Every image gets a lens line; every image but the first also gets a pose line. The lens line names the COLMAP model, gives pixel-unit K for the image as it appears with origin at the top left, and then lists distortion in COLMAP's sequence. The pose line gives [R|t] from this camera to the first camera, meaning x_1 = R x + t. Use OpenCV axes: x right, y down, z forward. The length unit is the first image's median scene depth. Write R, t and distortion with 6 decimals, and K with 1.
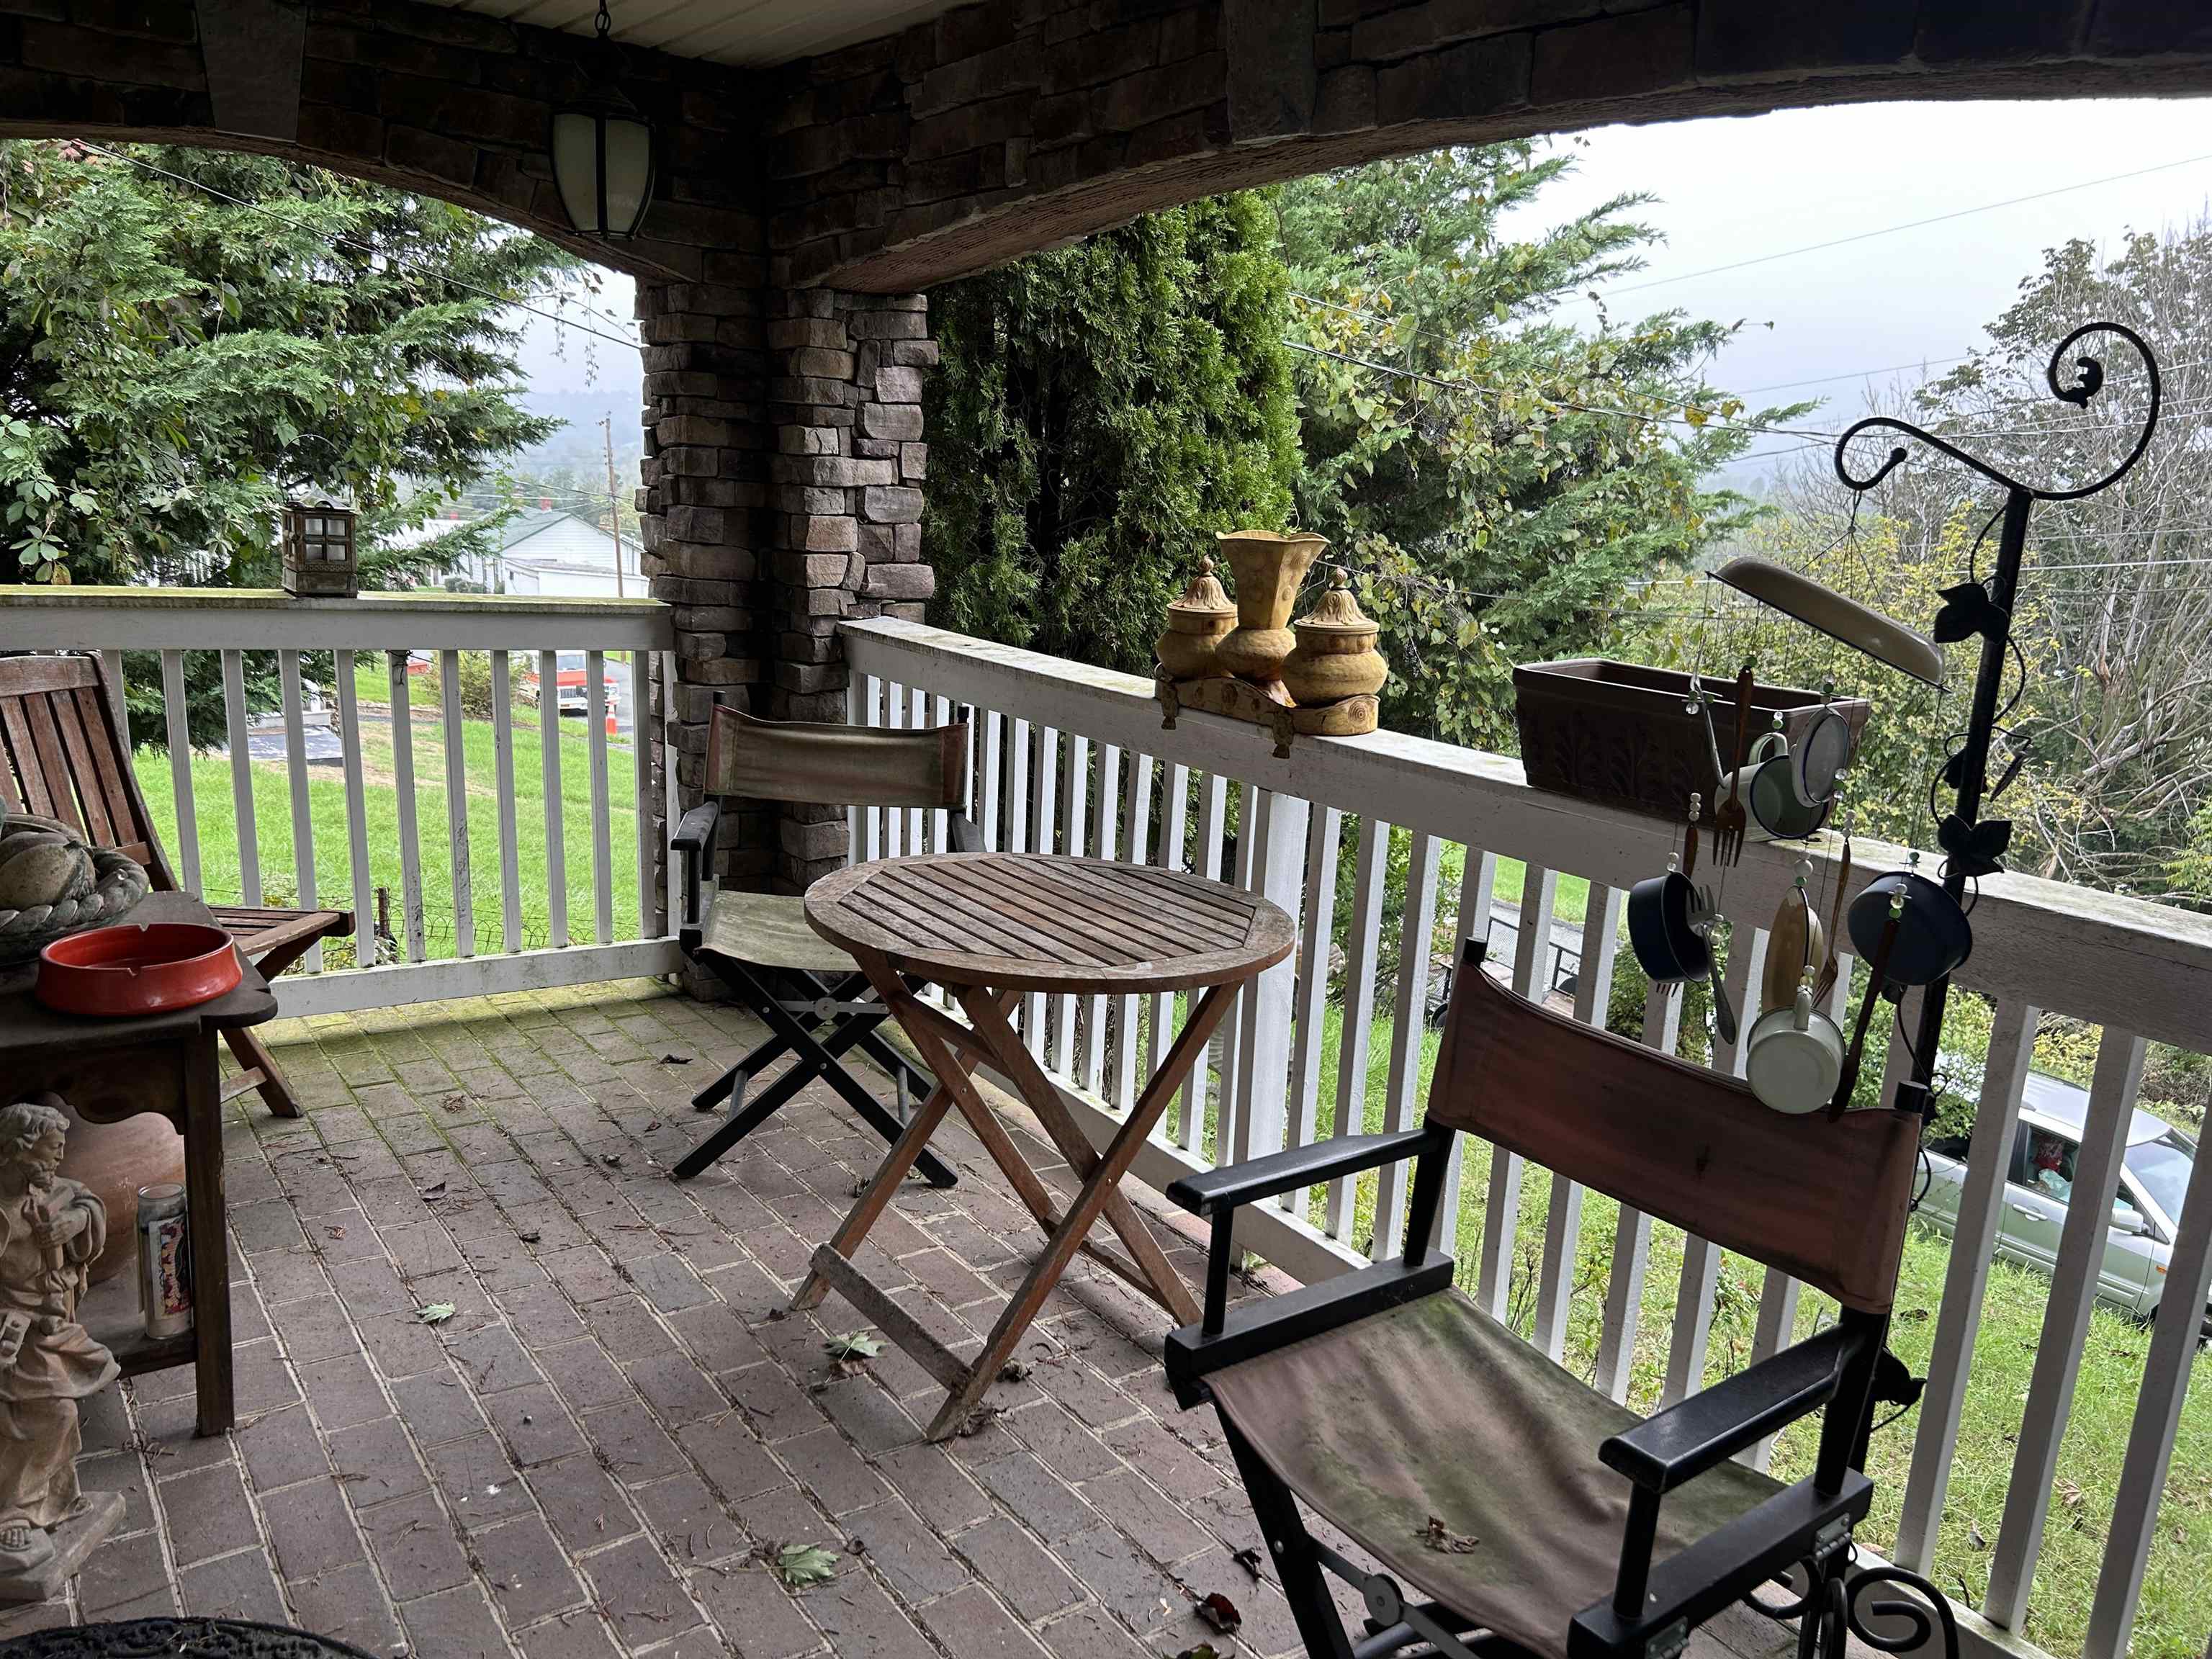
lens RADIAL K [[1682.9, 0, 1090.5], [0, 1682.9, 834.6], [0, 0, 1]] dist [0.052483, -0.075377]
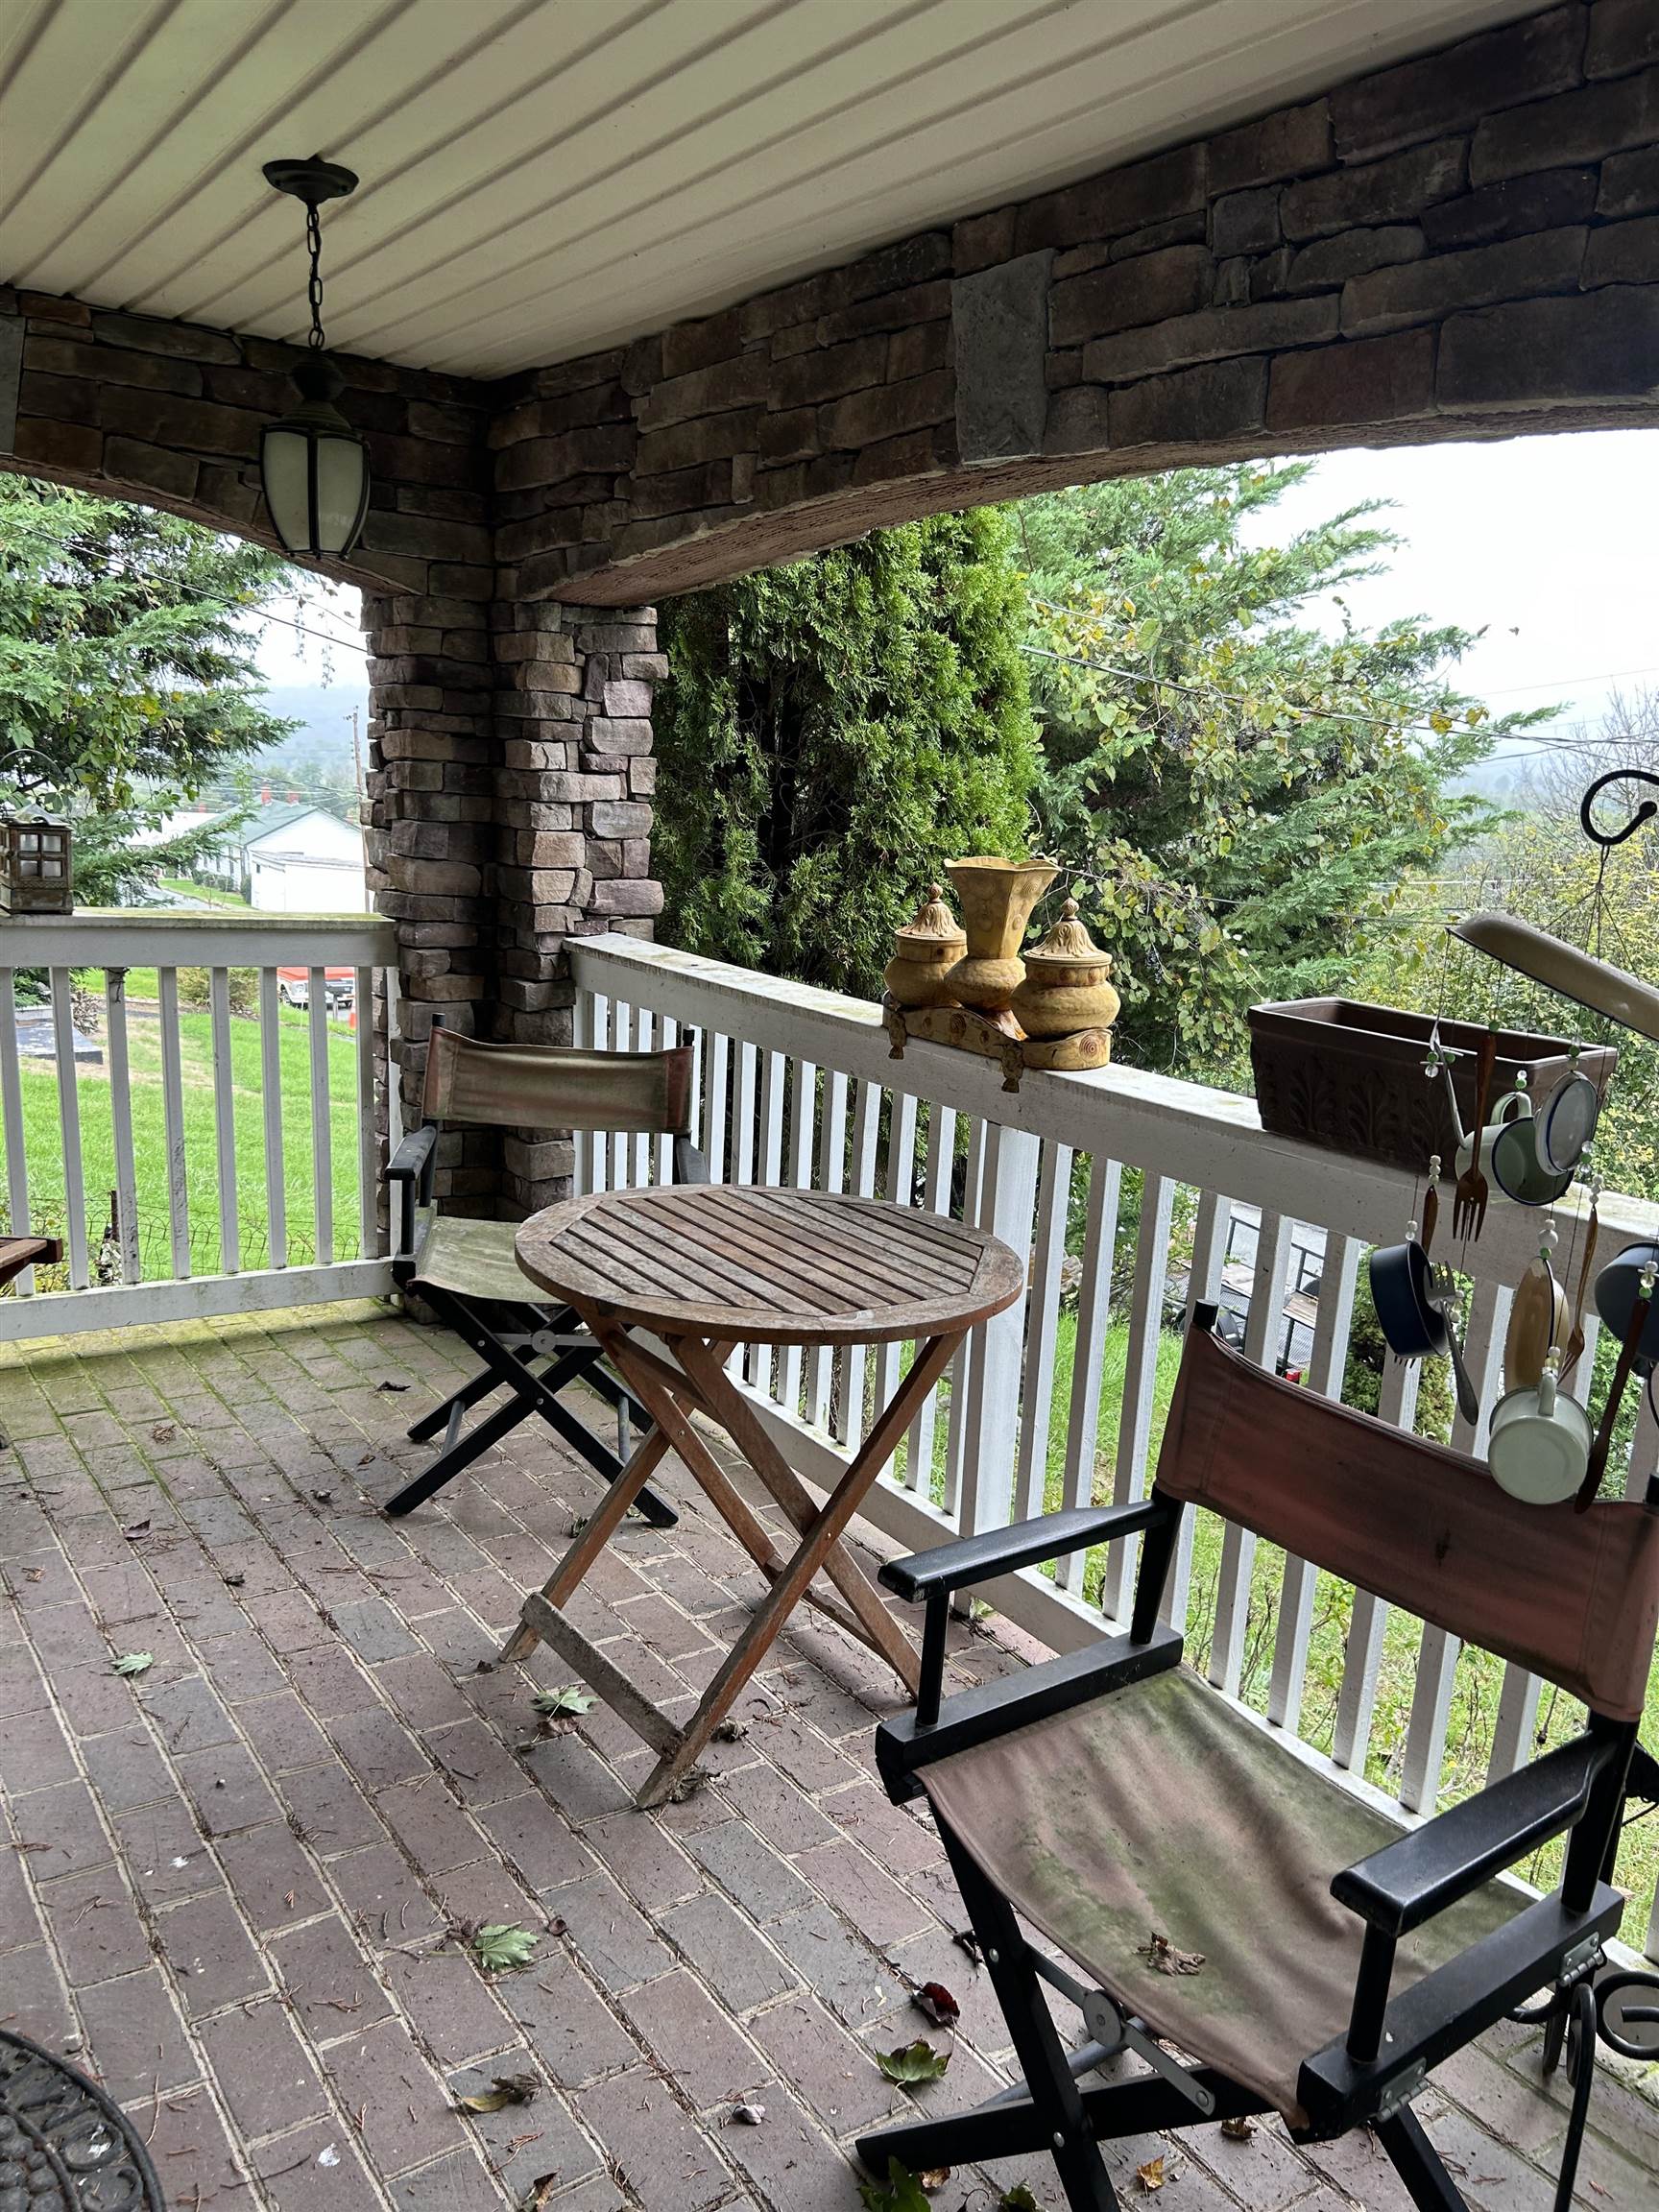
lens RADIAL K [[1682.9, 0, 831.4], [0, 1682.9, 1106.4], [0, 0, 1]] dist [0.052483, -0.075377]
pose [[0.999984, 0.005126, -0.002265, 0.009996], [-0.005157, 0.999892, -0.013753, -0.018861], [0.002194, 0.013764, 0.999903, 0.024194]]
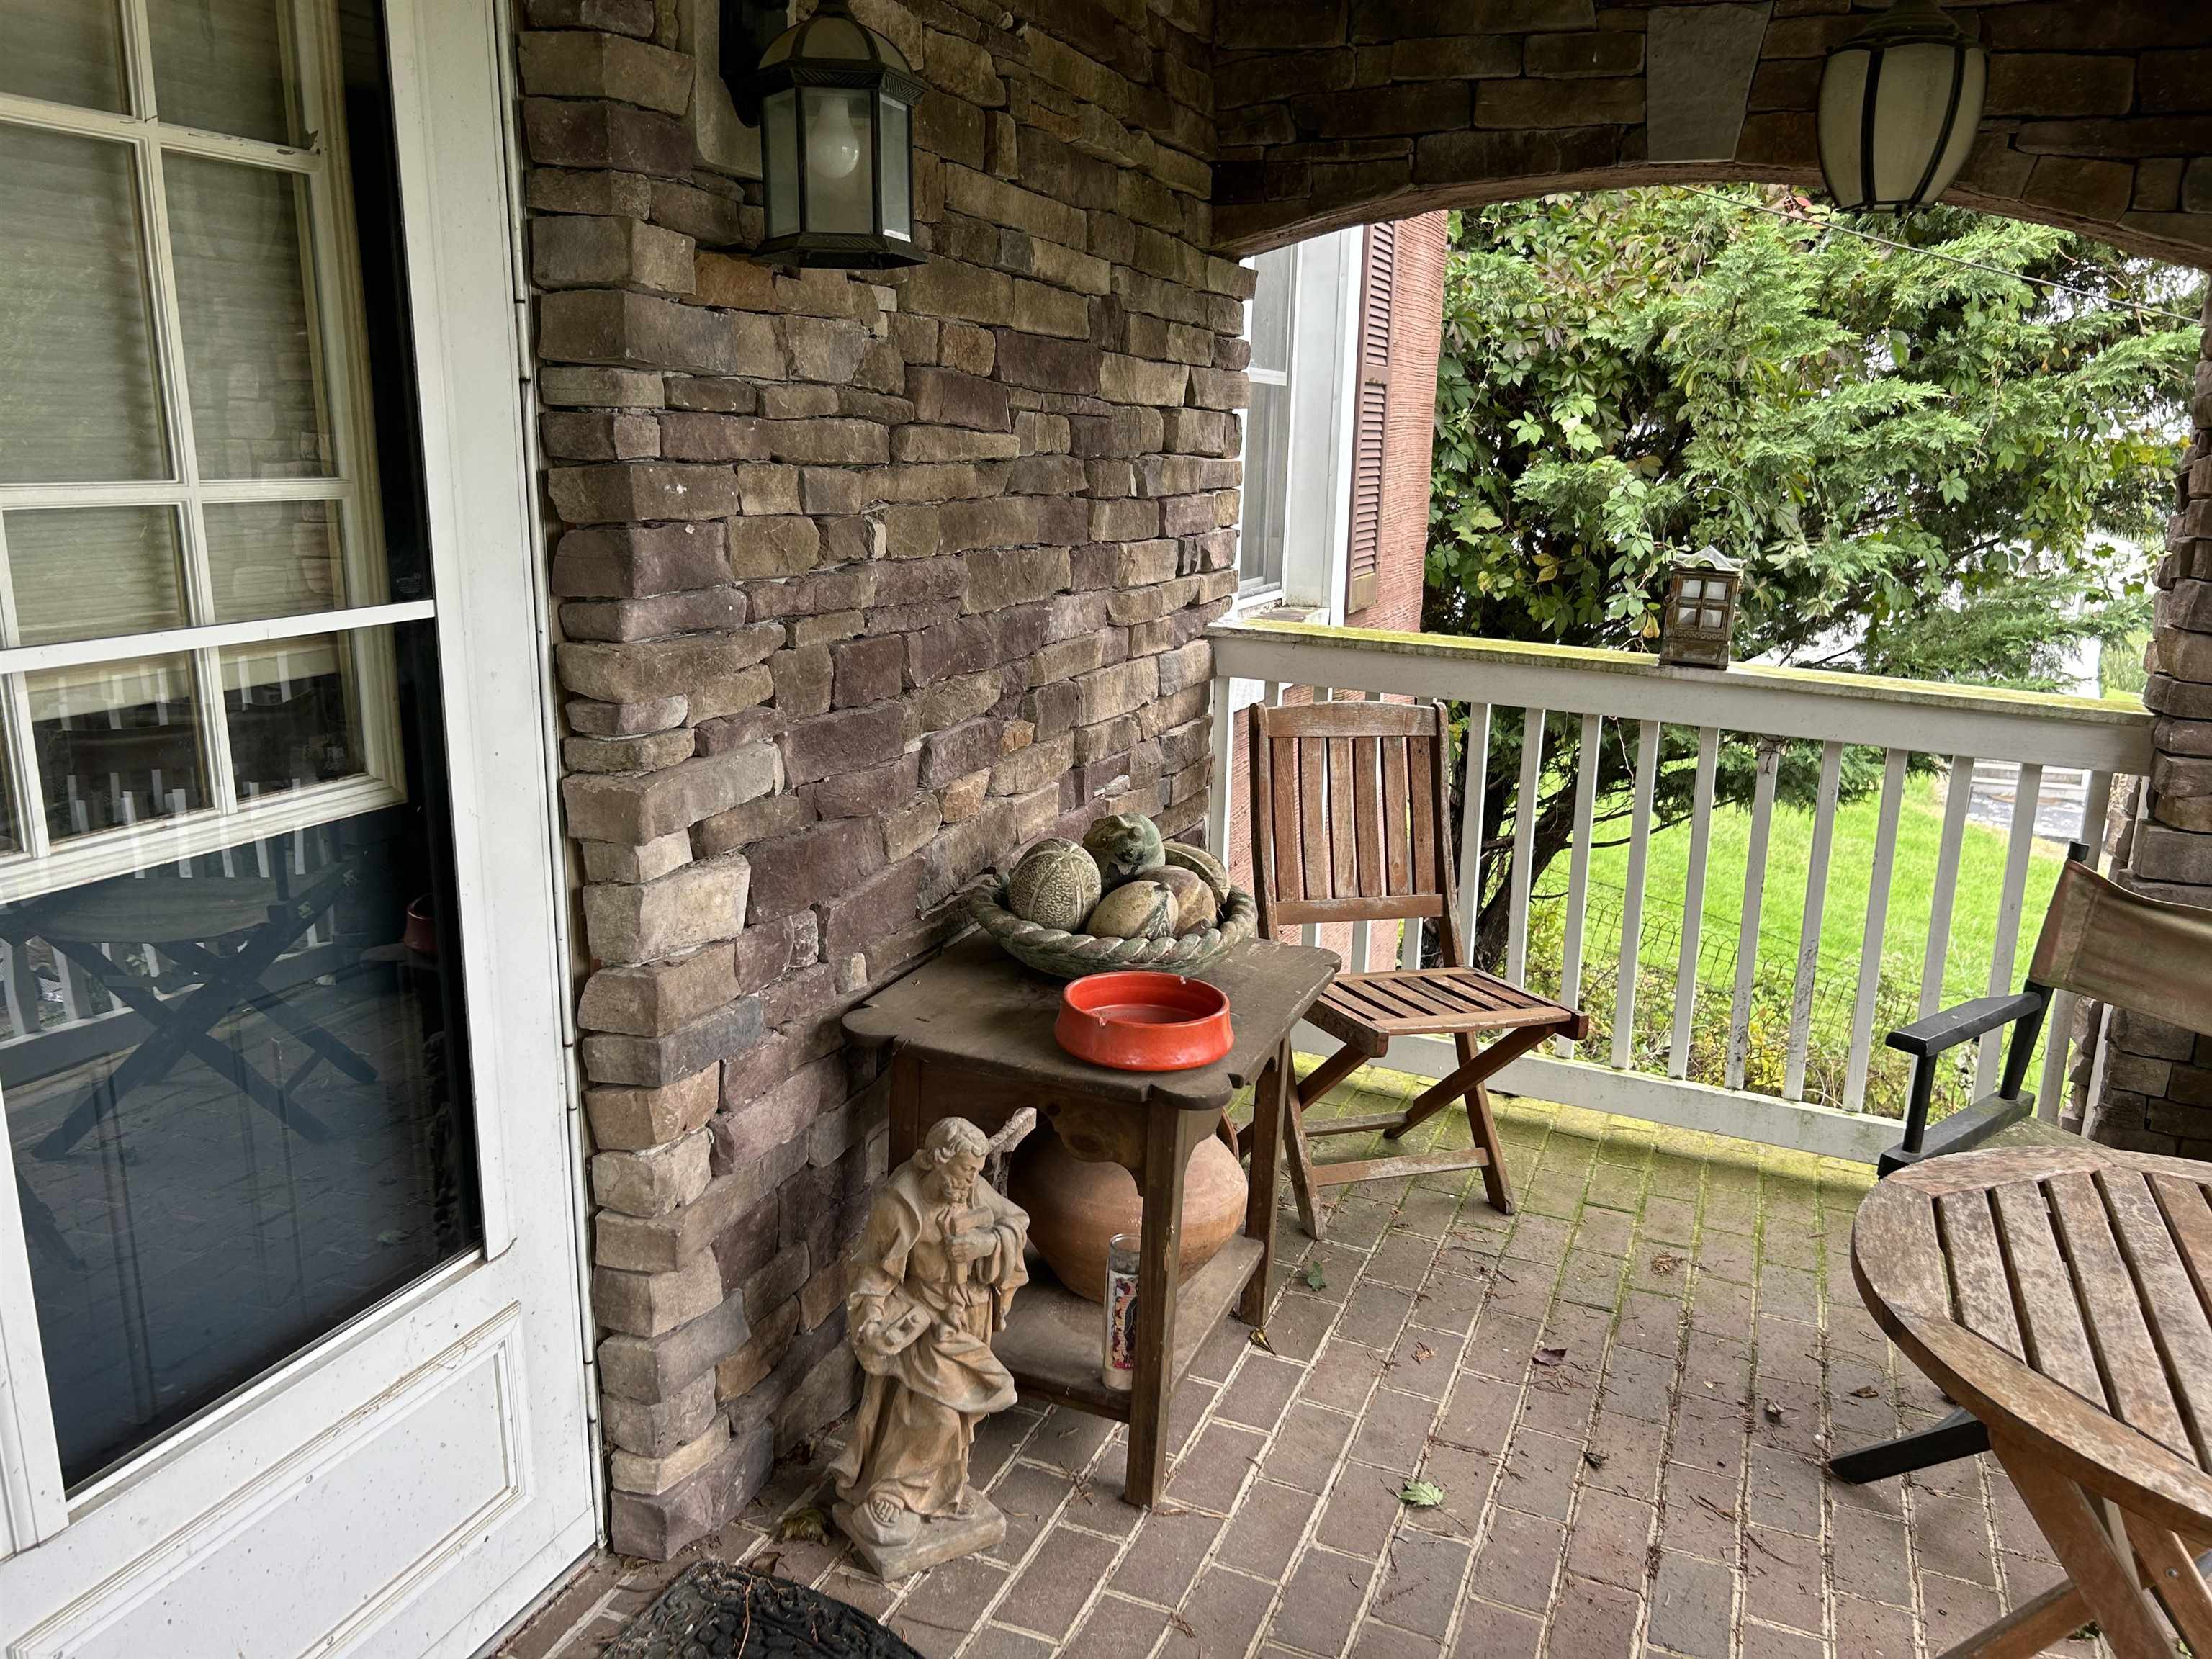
lens RADIAL K [[1664.7, 0, 1070.0], [0, 1664.7, 847.7], [0, 0, 1]] dist [0.040587, -0.062722]
pose [[0.531556, 0.170270, -0.829733, 0.134488], [-0.190619, 0.978506, 0.078682, -0.057542], [0.825296, 0.116339, 0.552587, 0.270701]]
